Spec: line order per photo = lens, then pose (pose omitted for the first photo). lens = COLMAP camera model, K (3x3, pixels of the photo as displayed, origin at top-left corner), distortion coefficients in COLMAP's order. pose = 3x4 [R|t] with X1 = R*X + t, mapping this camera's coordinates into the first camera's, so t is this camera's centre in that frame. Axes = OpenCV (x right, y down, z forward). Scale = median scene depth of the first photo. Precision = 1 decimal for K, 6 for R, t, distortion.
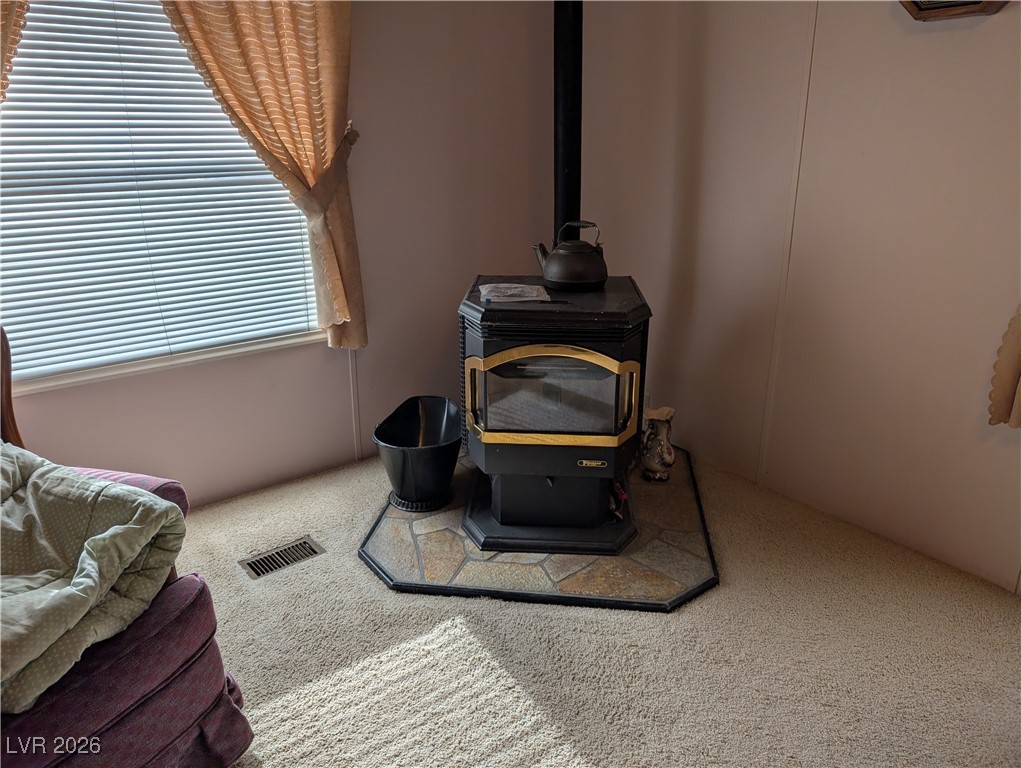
lens RADIAL K [[737.3, 0, 540.2], [0, 737.3, 361.9], [0, 0, 1]] dist [0.007257, -0.001444]
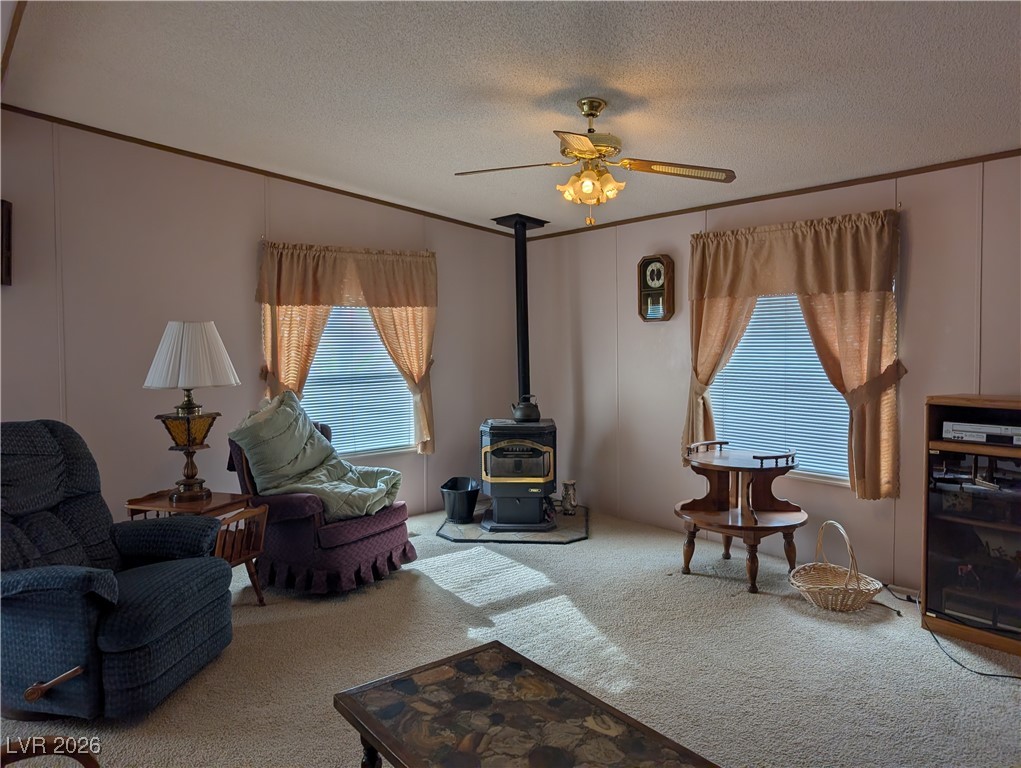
lens RADIAL K [[732.7, 0, 501.1], [0, 732.7, 370.4], [0, 0, 1]] dist [0.003117, -0.008750]
pose [[0.999418, -0.018220, -0.028841, 0.035076], [0.010058, 0.965223, -0.261236, 0.364351], [0.032597, 0.260794, 0.964844, -1.355802]]
